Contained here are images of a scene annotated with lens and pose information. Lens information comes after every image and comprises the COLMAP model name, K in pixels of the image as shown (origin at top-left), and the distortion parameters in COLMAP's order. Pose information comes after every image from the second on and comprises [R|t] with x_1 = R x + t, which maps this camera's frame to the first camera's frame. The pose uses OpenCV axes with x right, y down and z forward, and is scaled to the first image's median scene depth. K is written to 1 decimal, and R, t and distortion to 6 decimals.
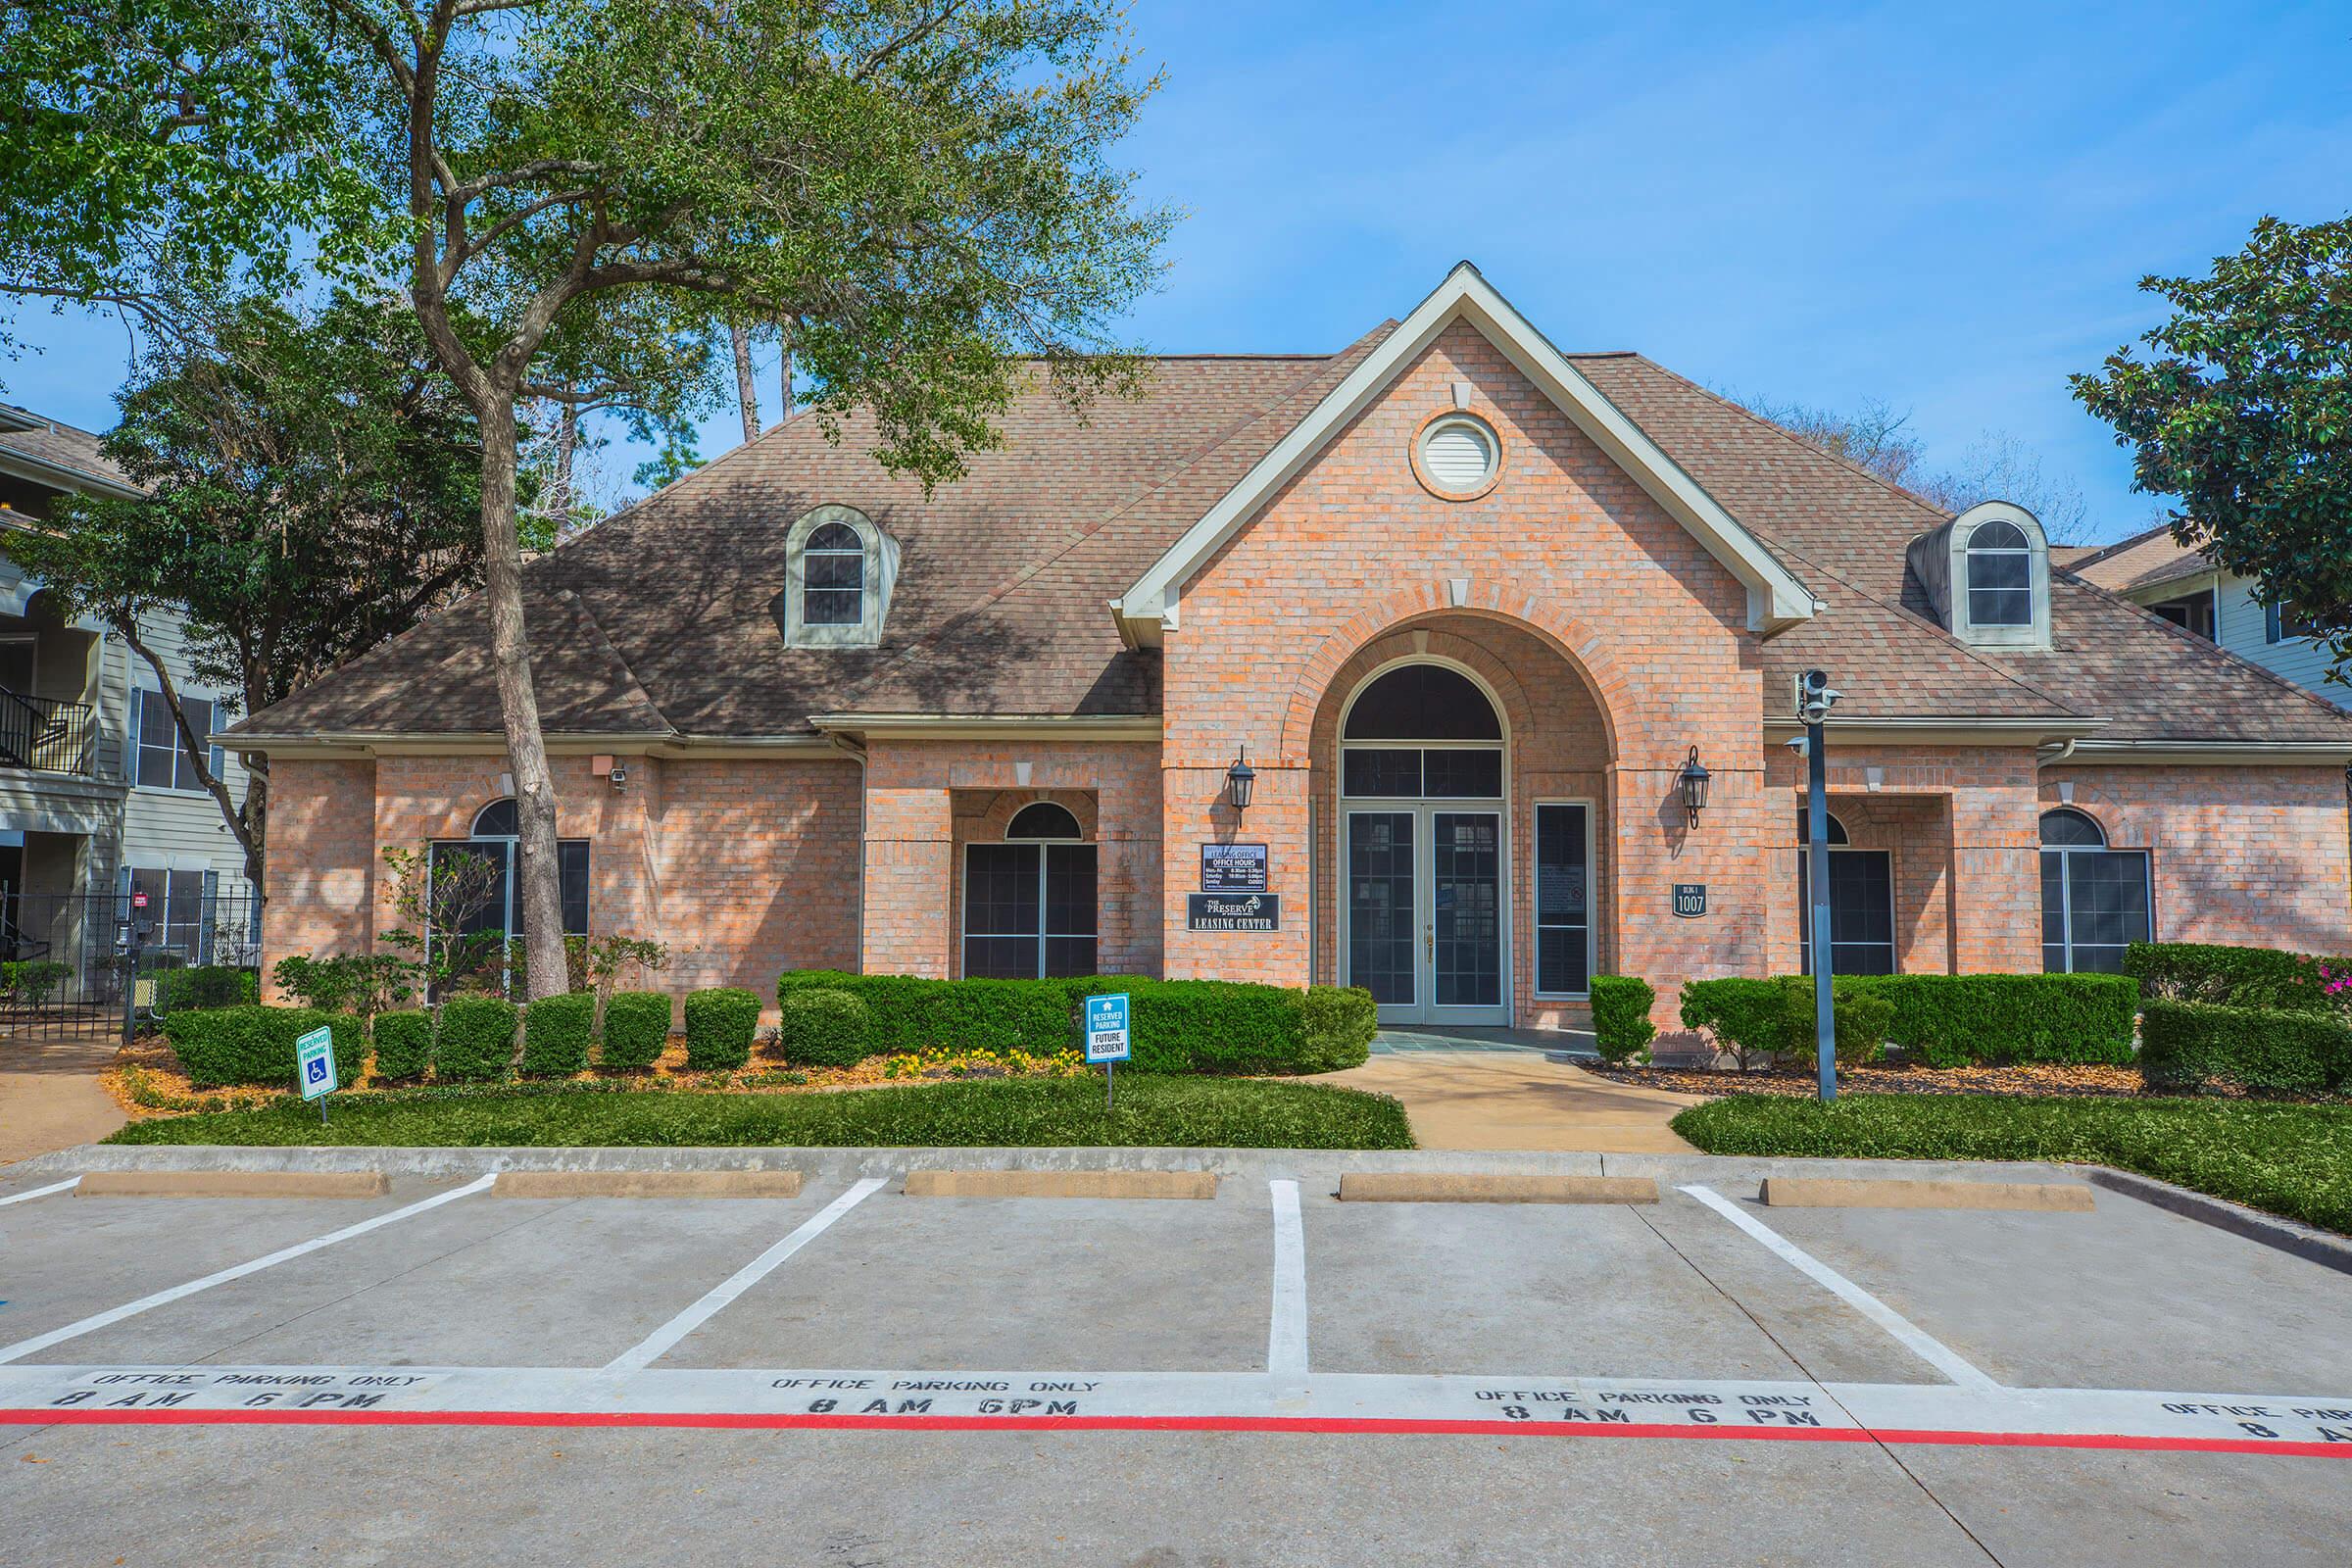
lens RADIAL K [[1587.0, 0, 1176.0], [0, 1587.0, 784.0], [0, 0, 1]] dist [0.000146, -0.000184]
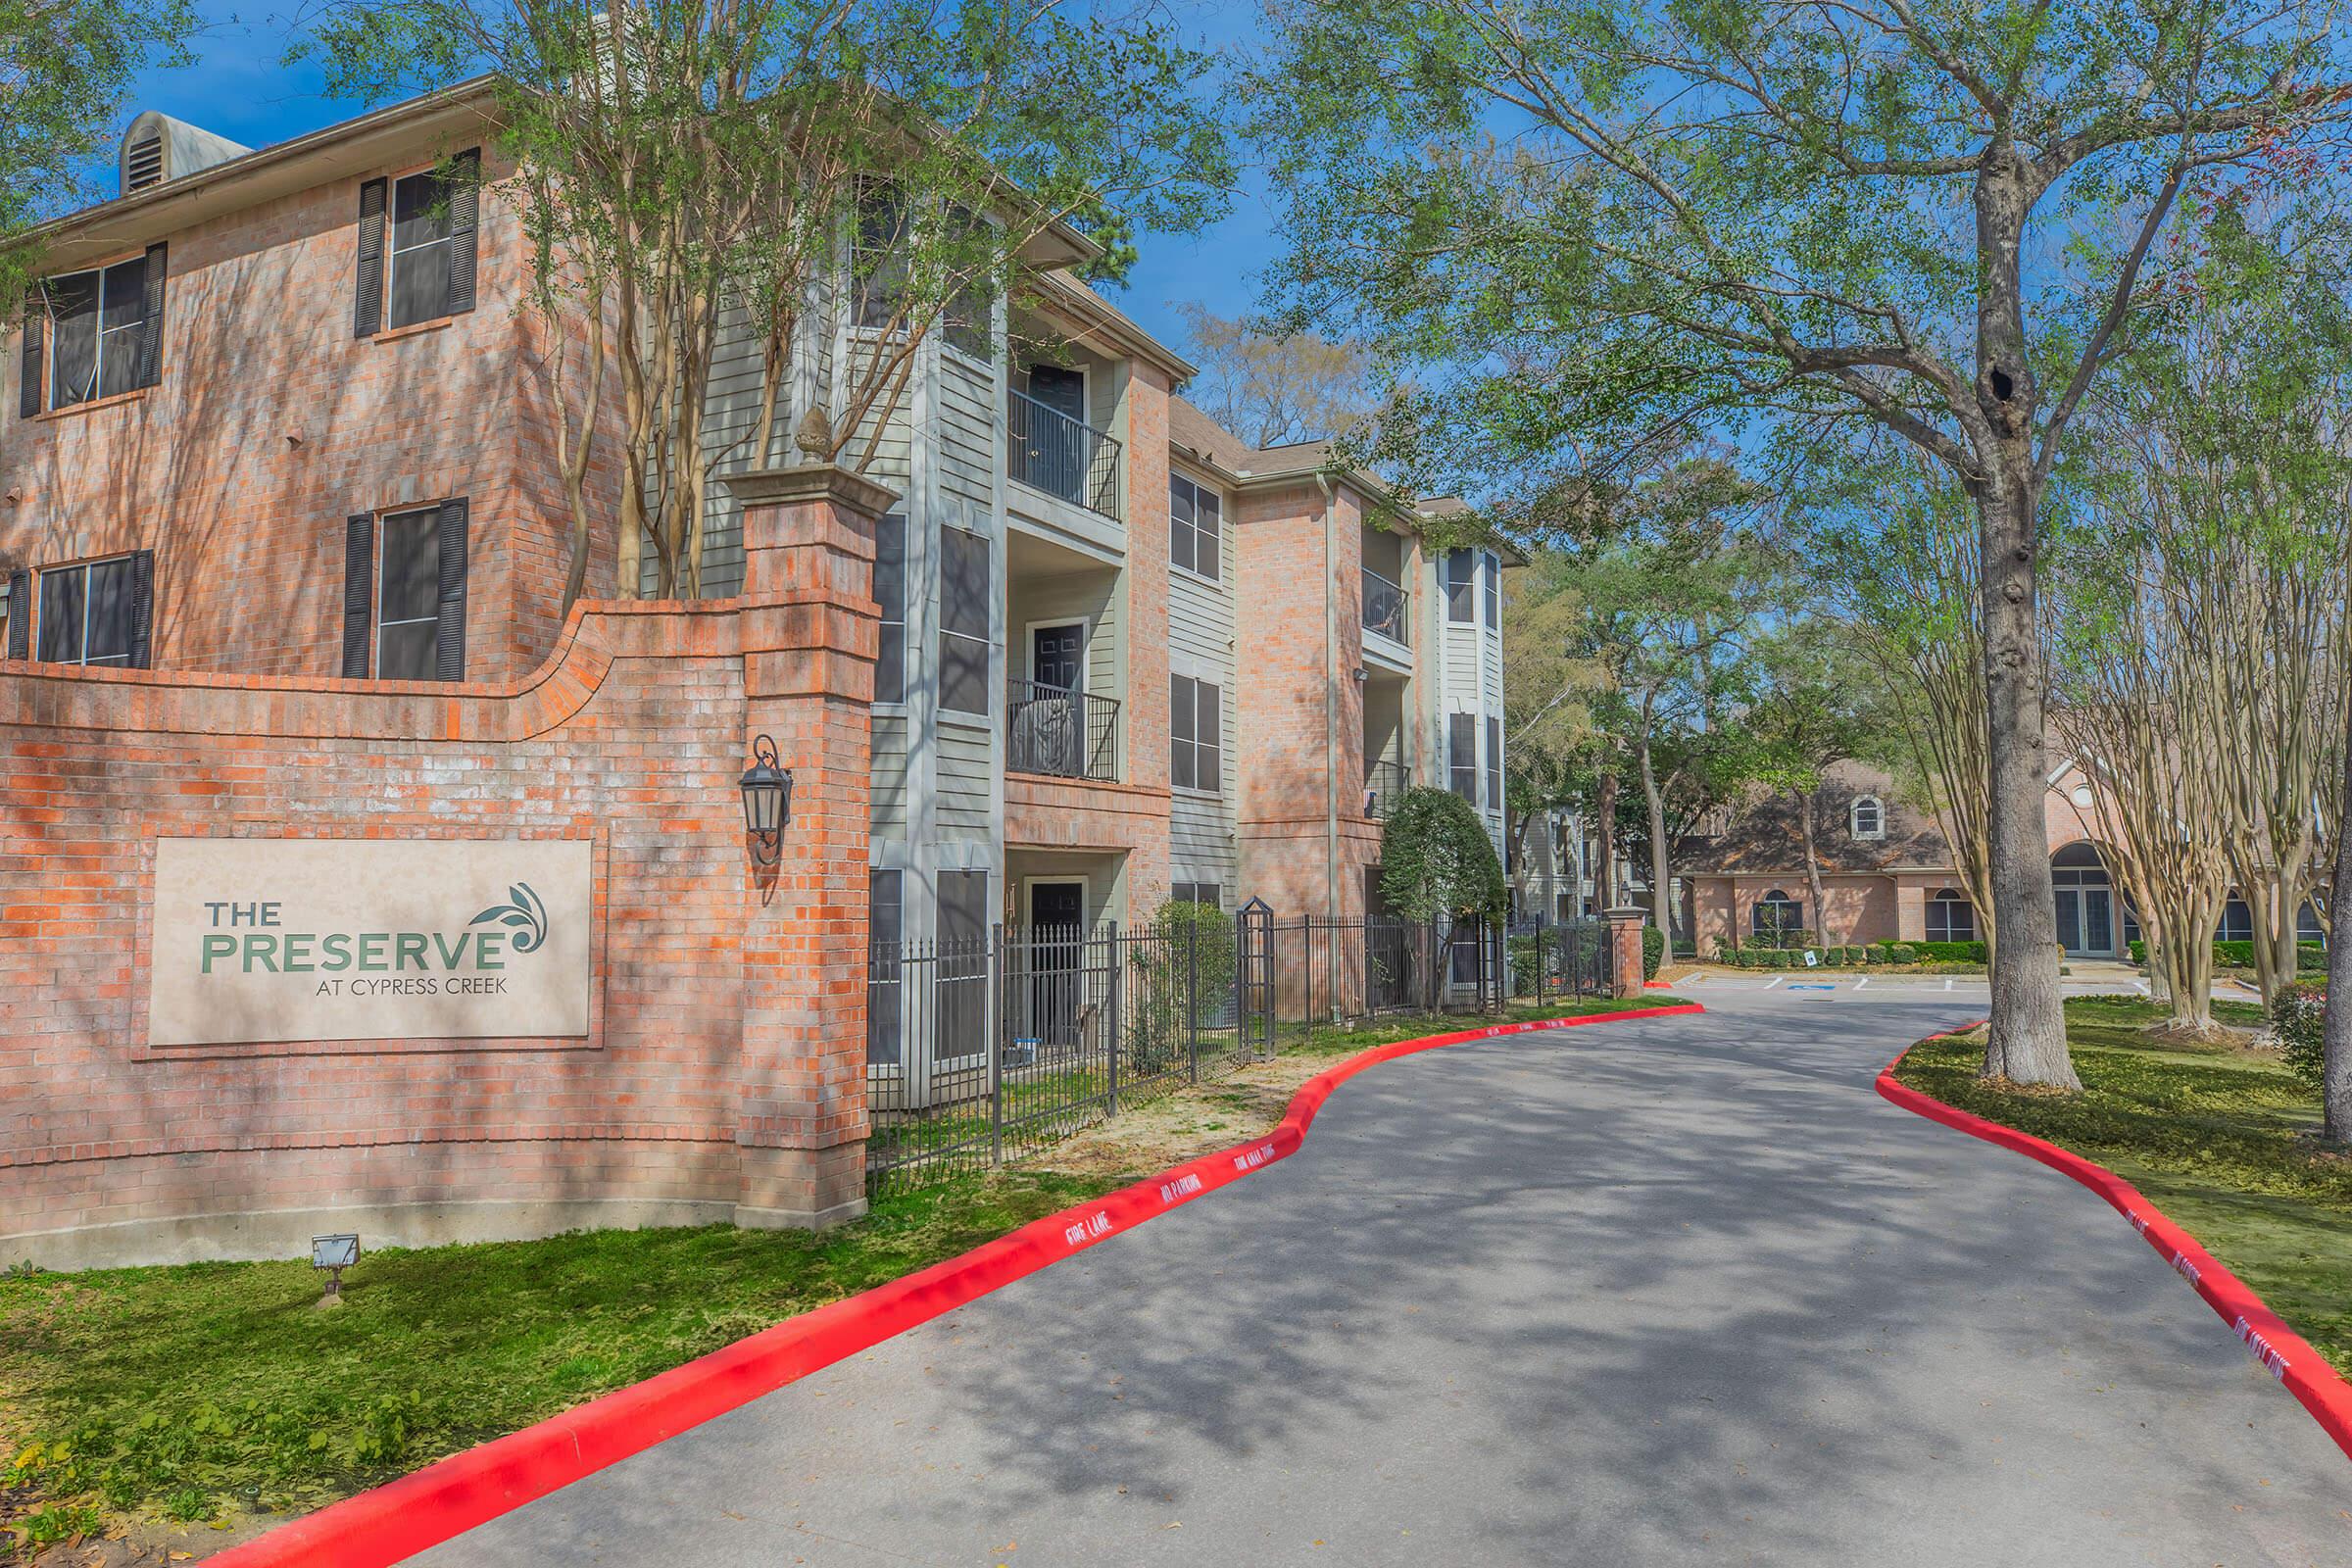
lens RADIAL K [[1587.0, 0, 1176.0], [0, 1587.0, 784.0], [0, 0, 1]] dist [0.000146, -0.000184]
pose [[0.917695, -0.032449, -0.395959, -0.236820], [0.036132, 0.999345, 0.001844, -0.262205], [0.395640, -0.015999, 0.918267, -2.588791]]
